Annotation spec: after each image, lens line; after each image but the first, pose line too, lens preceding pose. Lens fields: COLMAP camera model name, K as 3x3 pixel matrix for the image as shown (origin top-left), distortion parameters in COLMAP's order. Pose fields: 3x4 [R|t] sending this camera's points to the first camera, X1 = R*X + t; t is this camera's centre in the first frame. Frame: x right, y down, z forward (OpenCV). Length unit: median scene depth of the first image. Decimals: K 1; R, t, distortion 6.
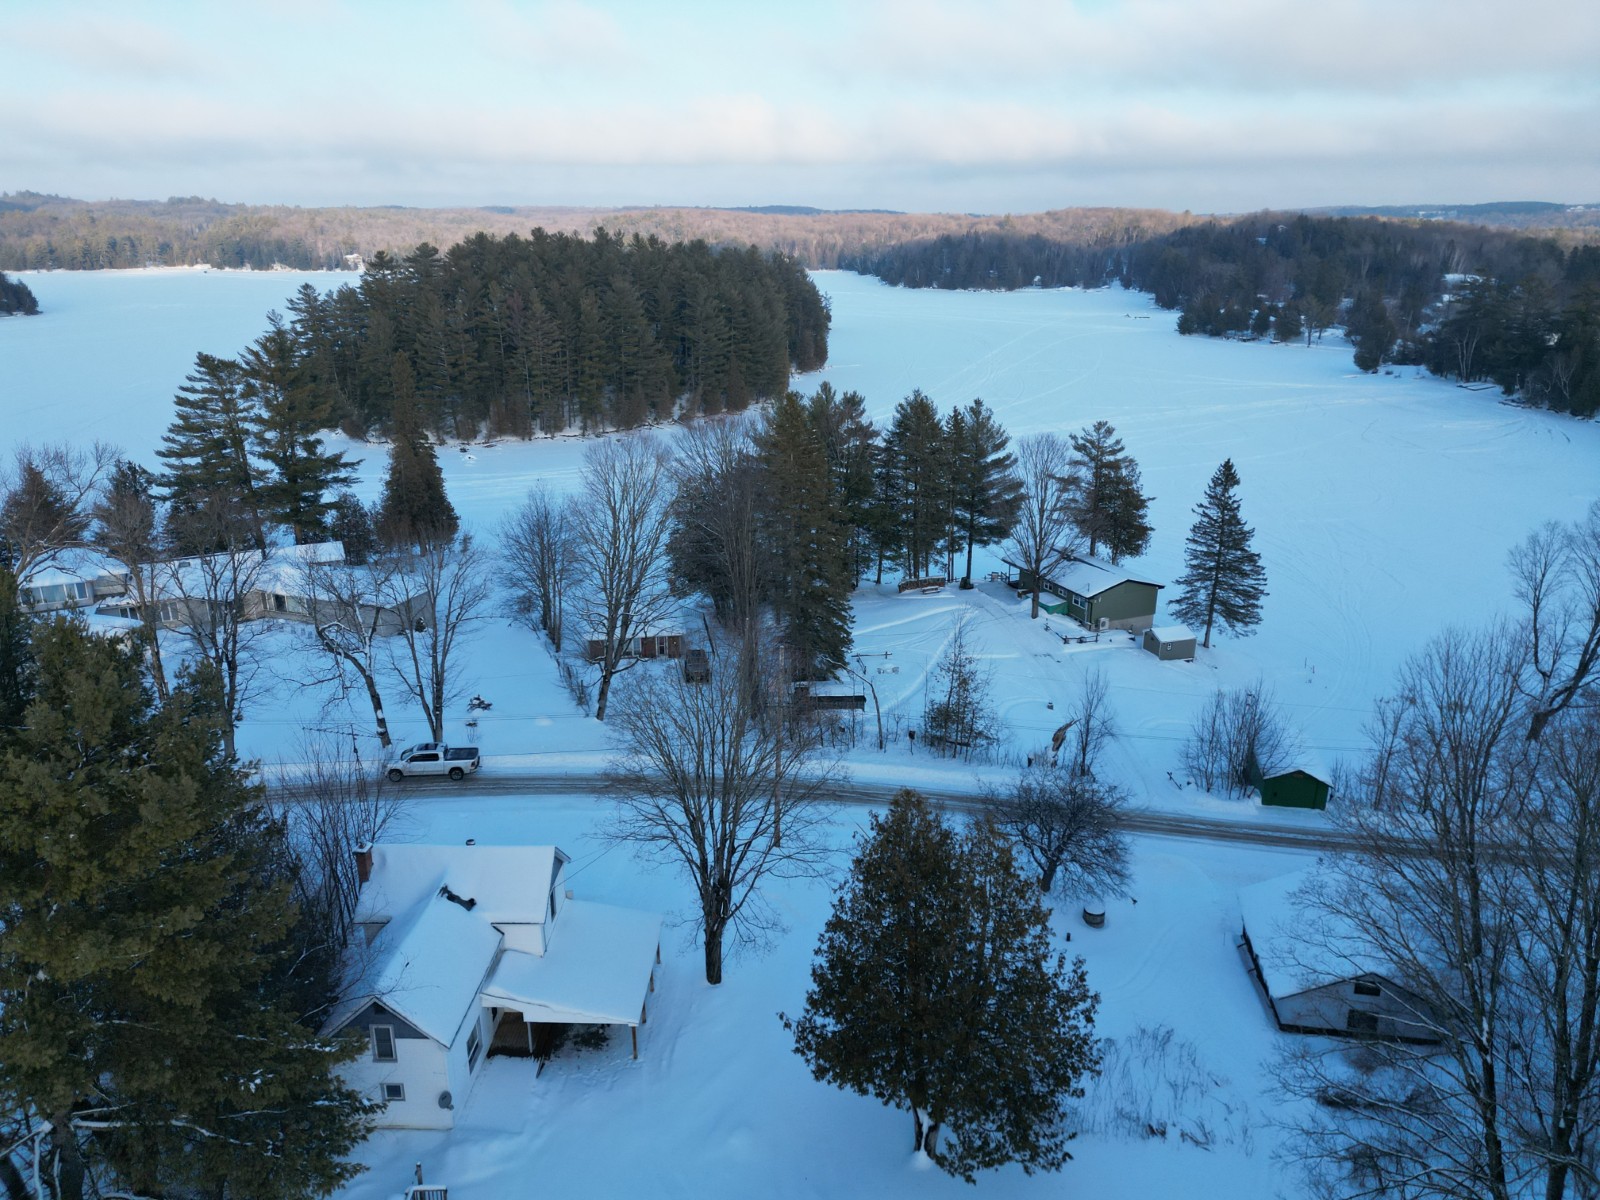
lens RADIAL K [[1112.5, 0, 800.4], [0, 1112.5, 593.6], [0, 0, 1]] dist [0.084269, -0.084307]
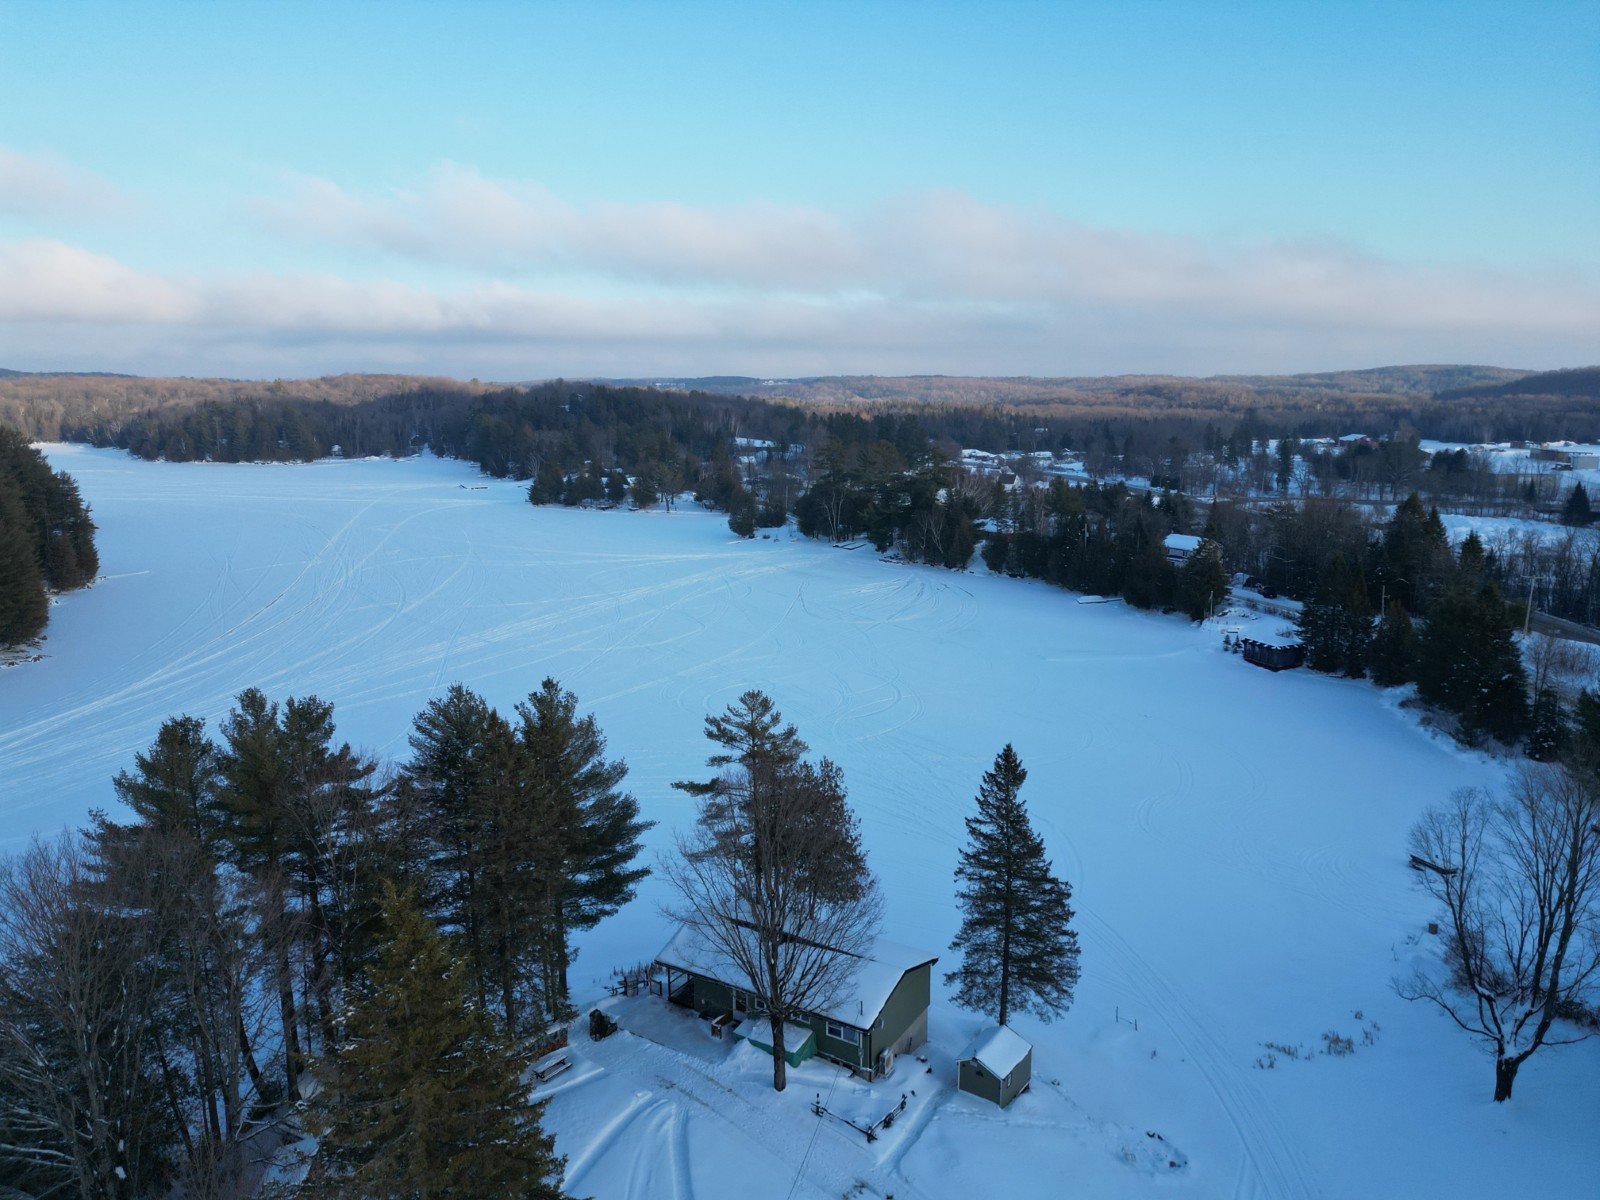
lens RADIAL K [[1112.5, 0, 800.4], [0, 1112.5, 593.6], [0, 0, 1]] dist [0.084269, -0.084307]
pose [[0.817840, -0.105214, 0.565745, -0.093837], [0.182423, 0.979838, -0.081486, -0.234076], [-0.545765, 0.169847, 0.820544, 0.705322]]
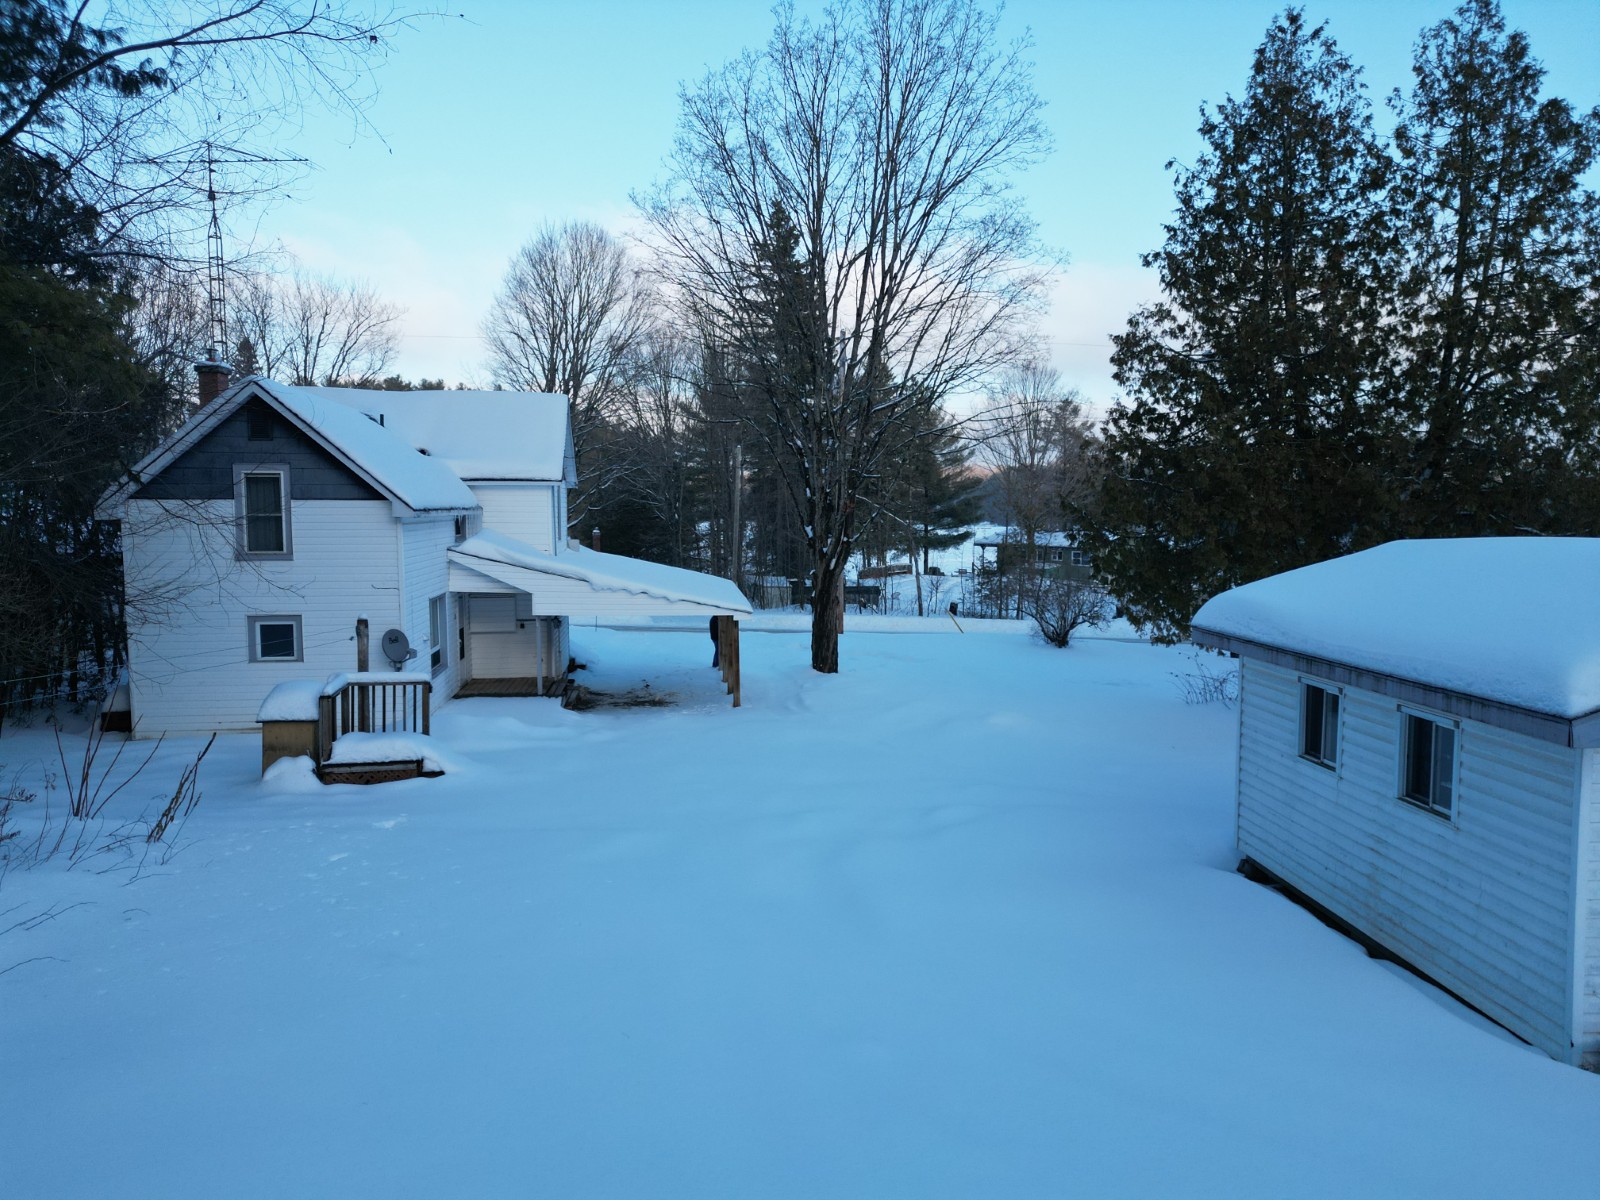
lens RADIAL K [[1112.5, 0, 800.4], [0, 1112.5, 593.6], [0, 0, 1]] dist [0.084269, -0.084307]
pose [[0.988796, -0.008384, 0.149038, -0.125213], [0.043618, 0.971075, -0.234758, 0.312035], [-0.142759, 0.238629, 0.960560, 0.302589]]
